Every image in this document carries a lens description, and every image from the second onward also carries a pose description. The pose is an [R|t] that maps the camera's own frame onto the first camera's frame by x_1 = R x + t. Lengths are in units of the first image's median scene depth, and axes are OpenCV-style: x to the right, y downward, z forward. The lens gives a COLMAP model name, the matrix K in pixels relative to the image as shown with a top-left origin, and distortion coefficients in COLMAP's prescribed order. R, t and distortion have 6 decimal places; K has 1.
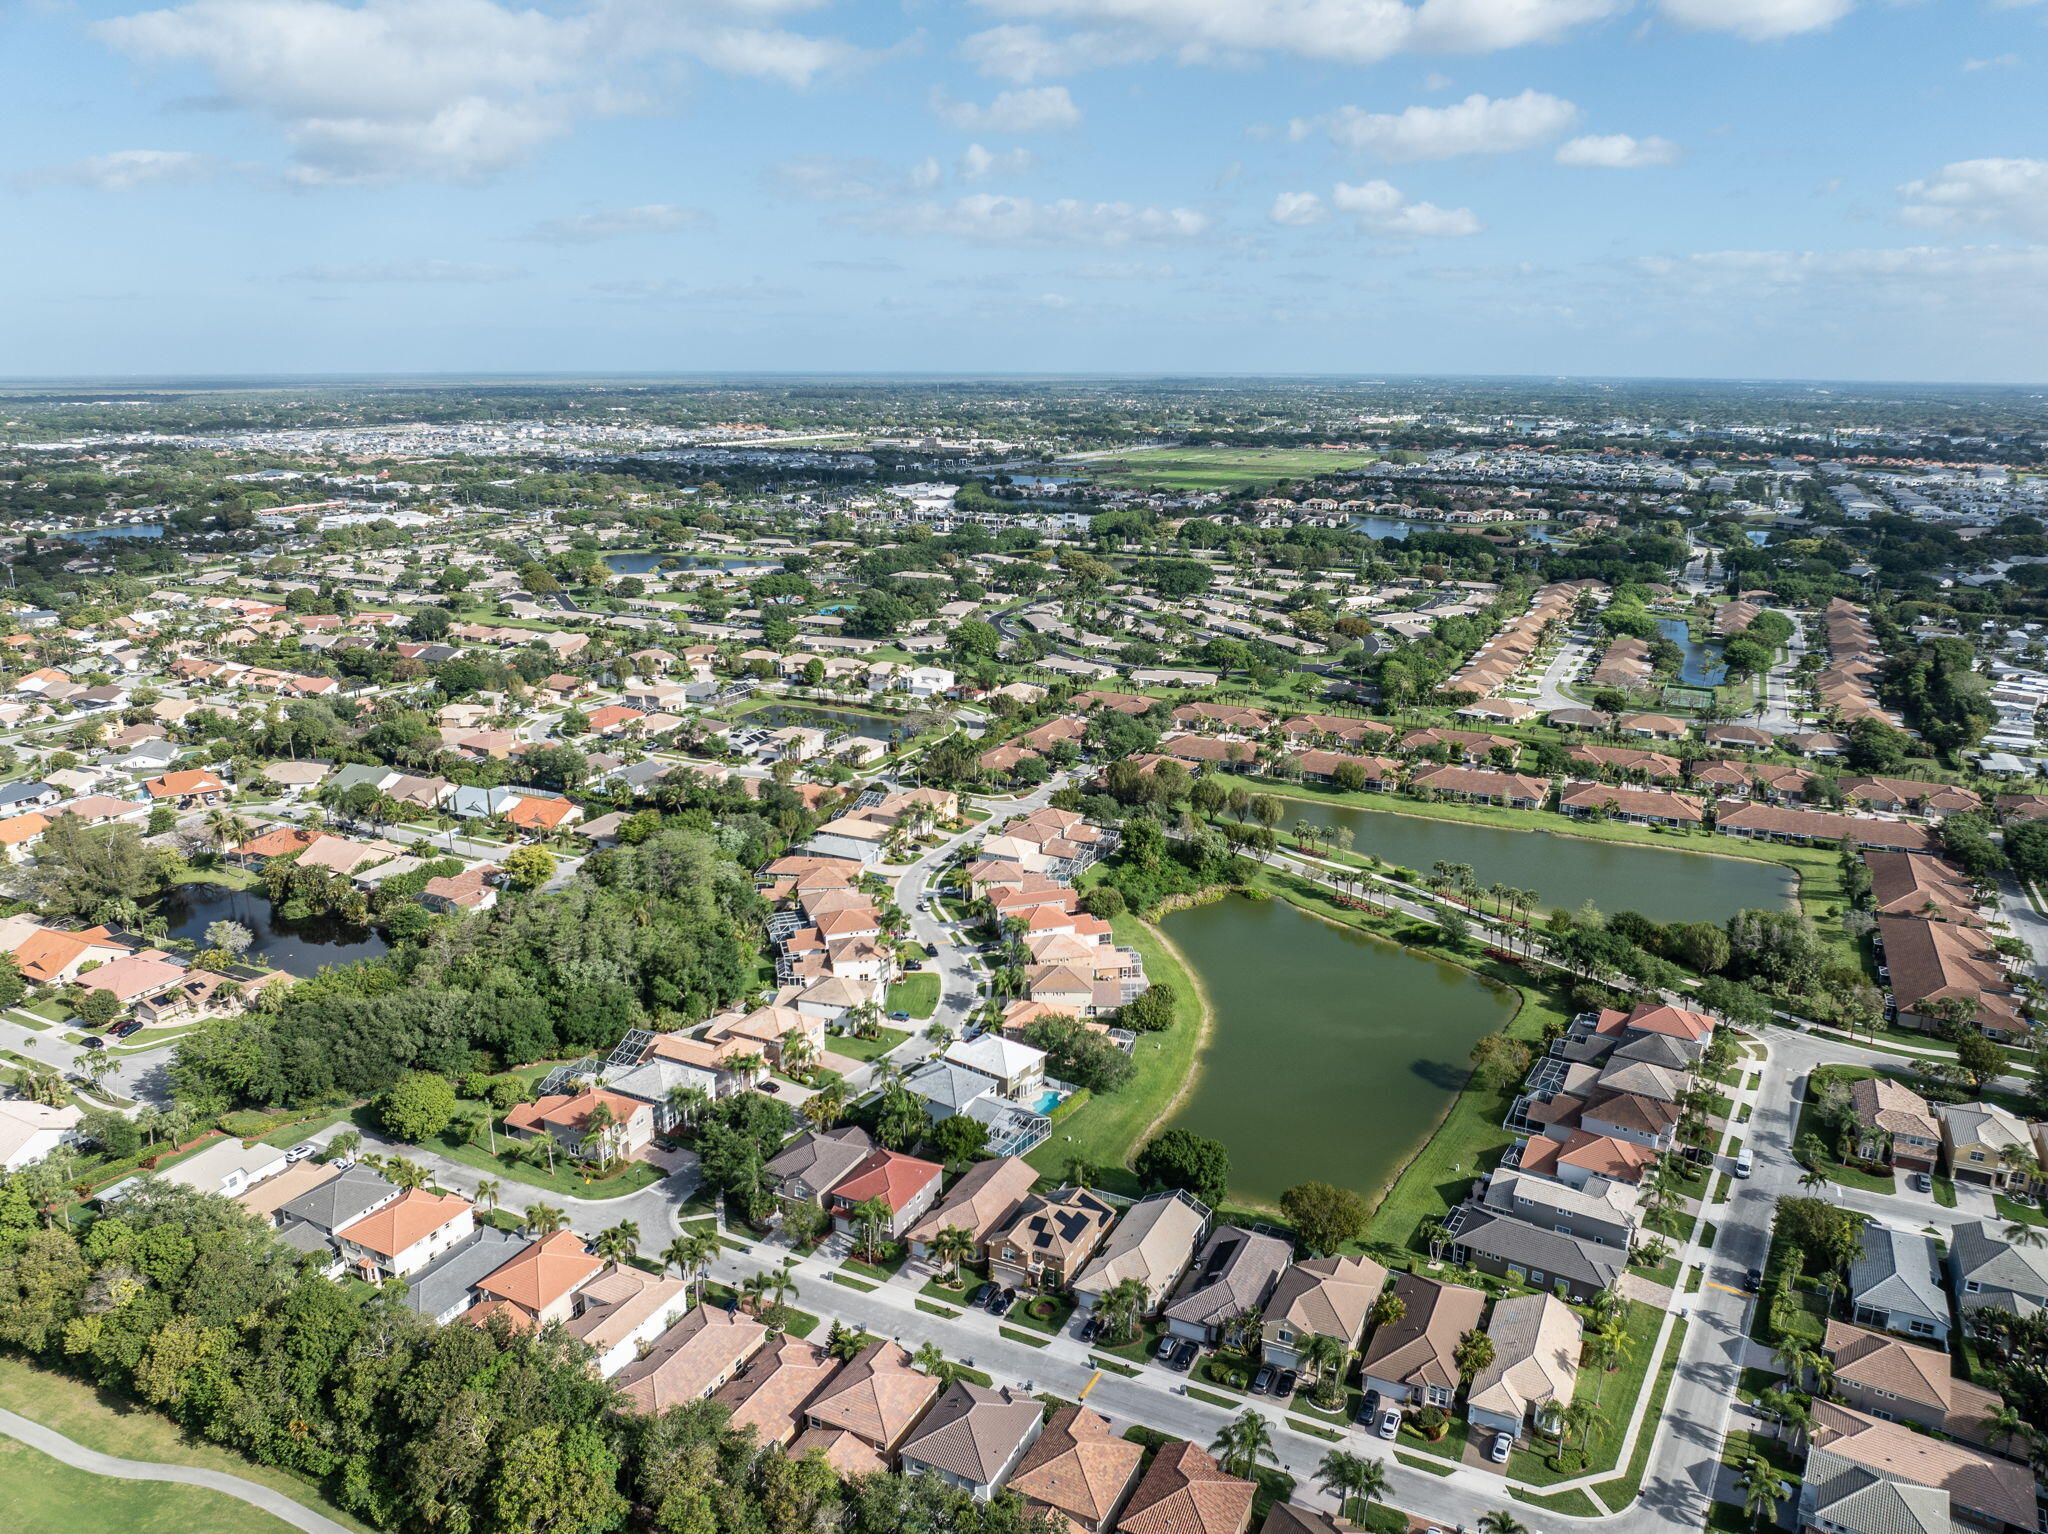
lens RADIAL K [[1443.2, 0, 1025.2], [0, 1443.2, 752.7], [0, 0, 1]] dist [-0.045298, 0.016917]
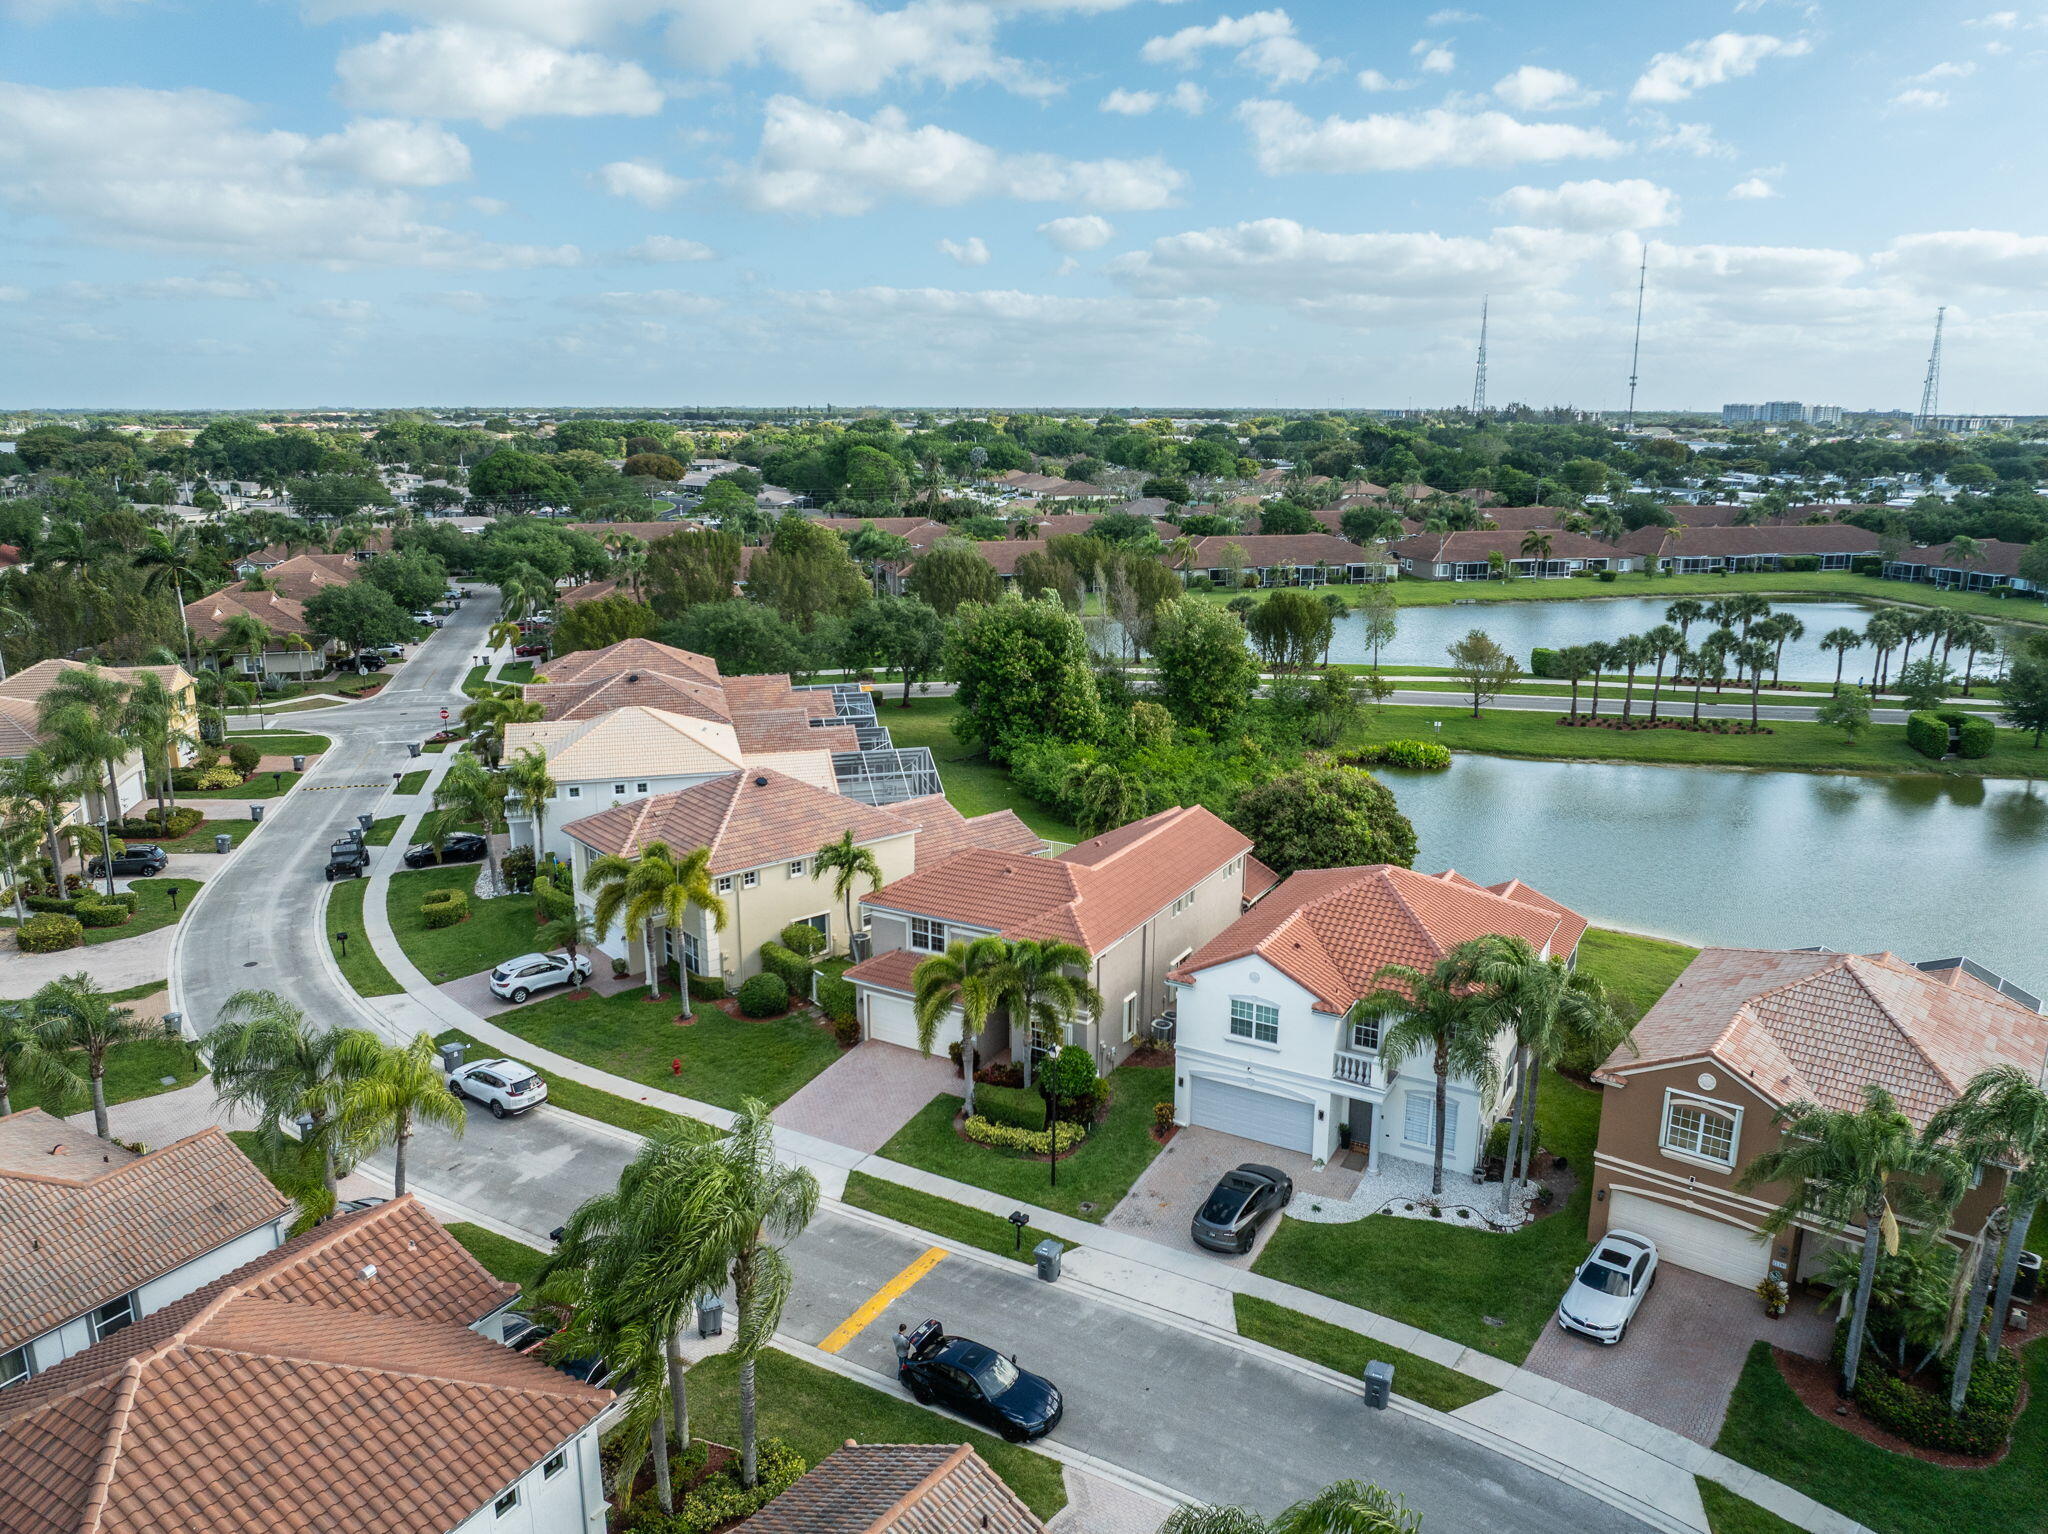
lens RADIAL K [[1443.2, 0, 1033.8], [0, 1443.2, 768.3], [0, 0, 1]] dist [-0.045298, 0.016917]
pose [[0.752625, -0.162256, 0.638144, -0.013784], [0.172877, 0.983856, 0.046266, 0.008107], [-0.635349, 0.075500, 0.768525, 0.091998]]
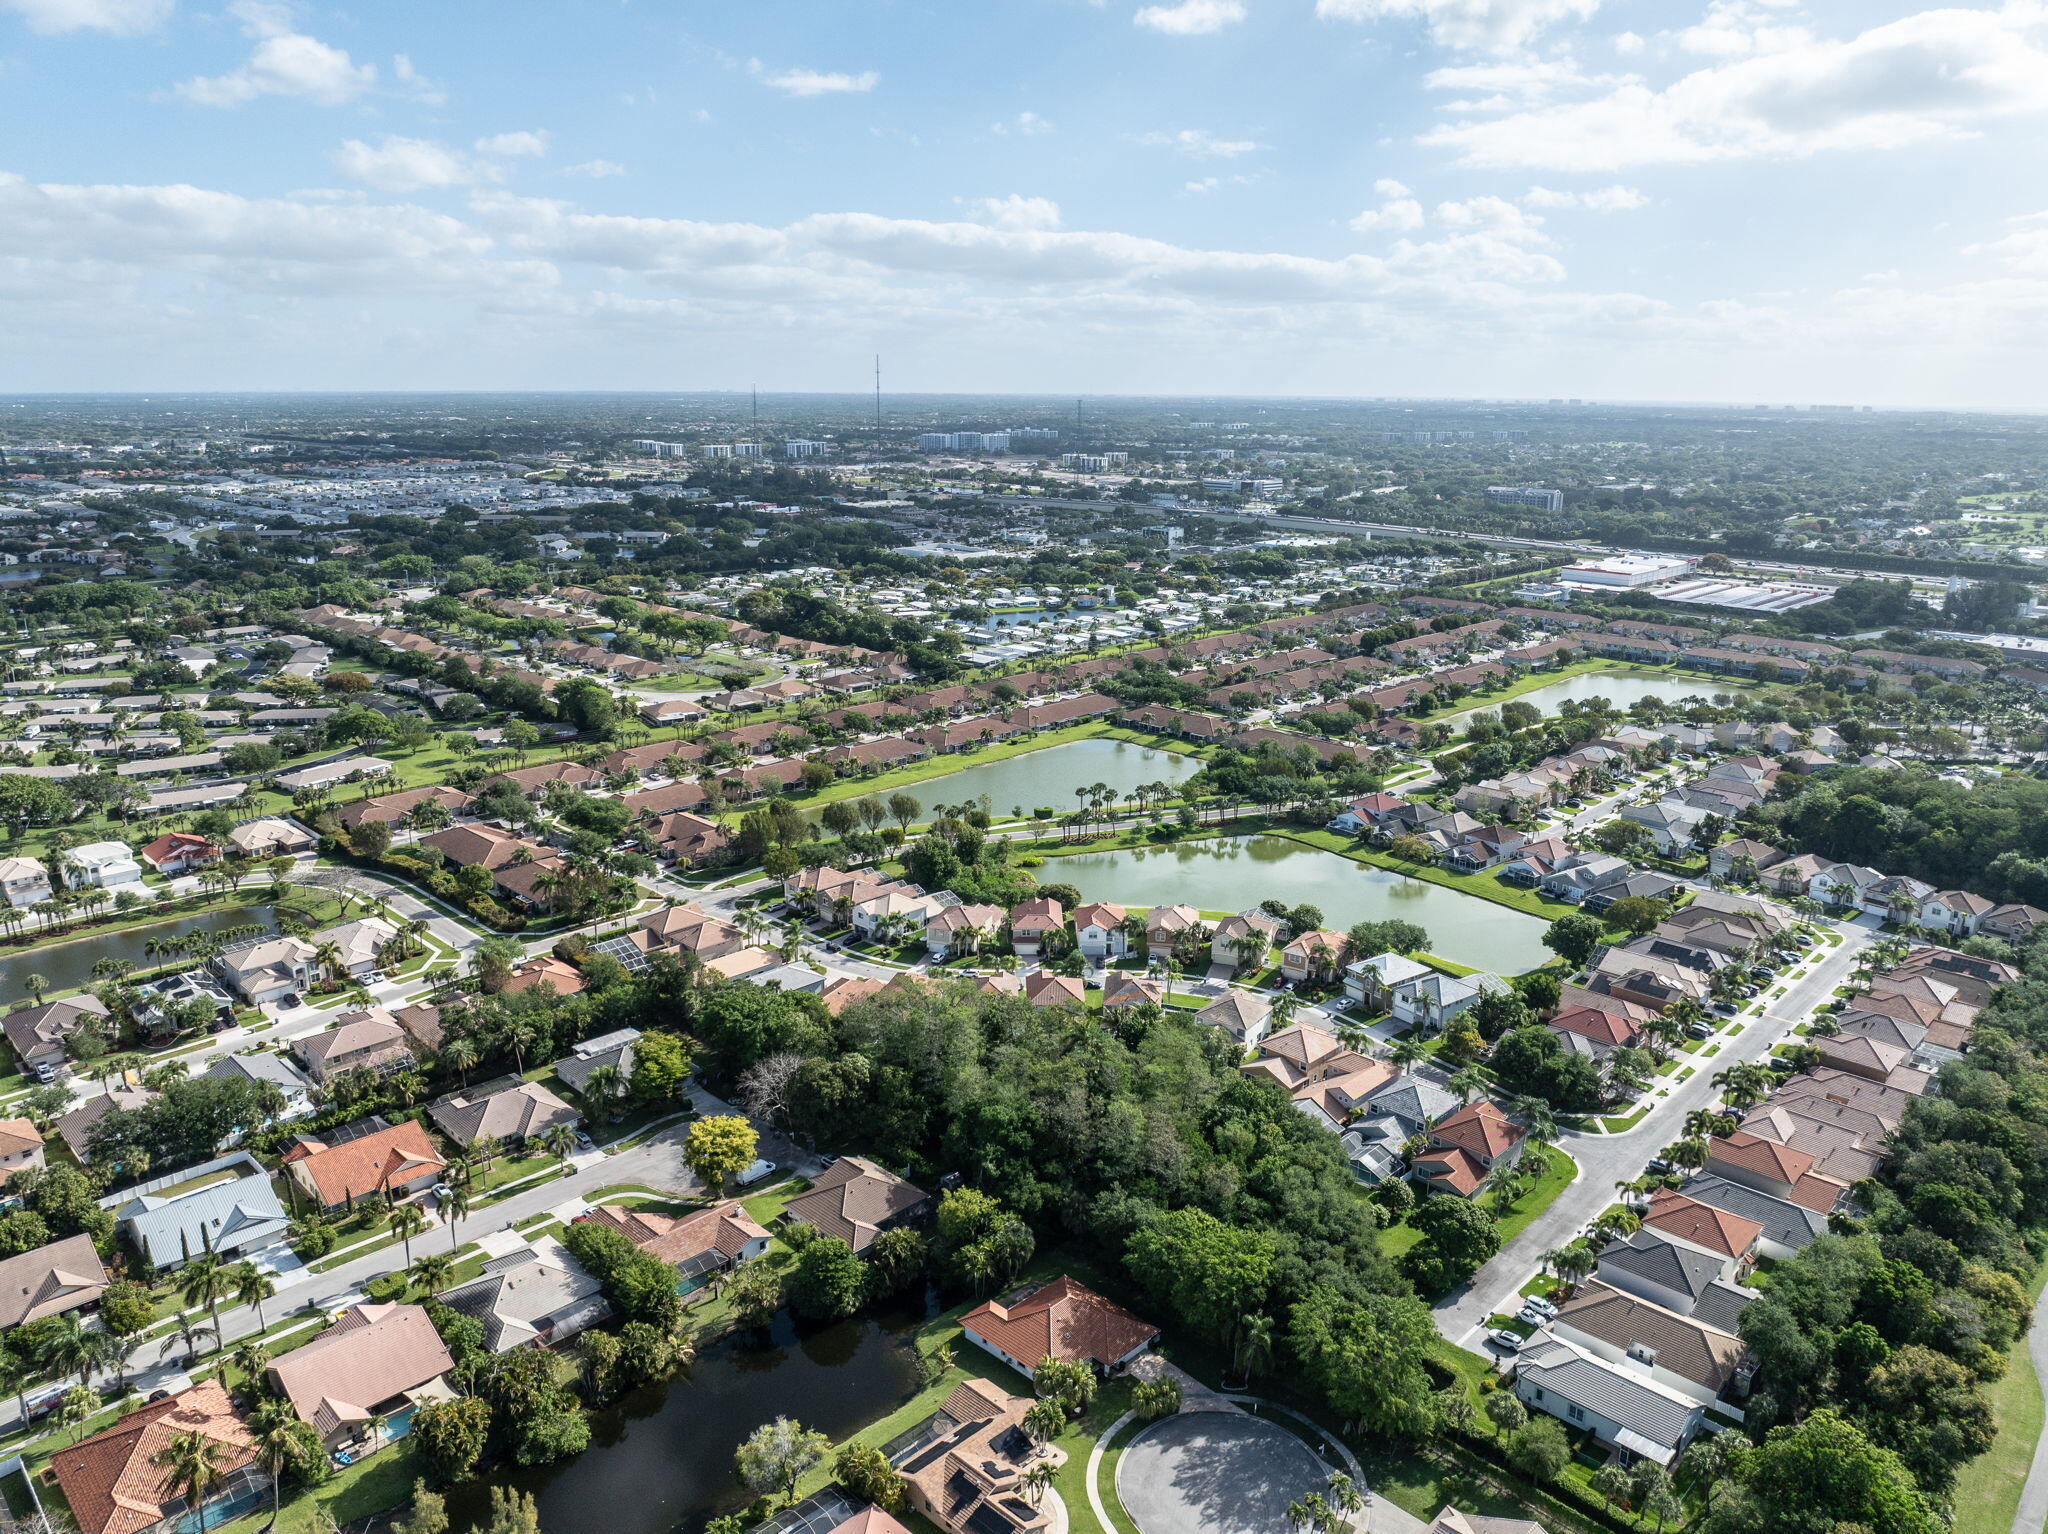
lens RADIAL K [[1443.2, 0, 1039.0], [0, 1443.2, 758.0], [0, 0, 1]] dist [-0.045298, 0.016917]
pose [[0.307616, -0.240167, 0.920702, -0.096622], [0.242392, 0.955478, 0.168253, -0.018764], [-0.920119, 0.171413, 0.352134, 0.067926]]
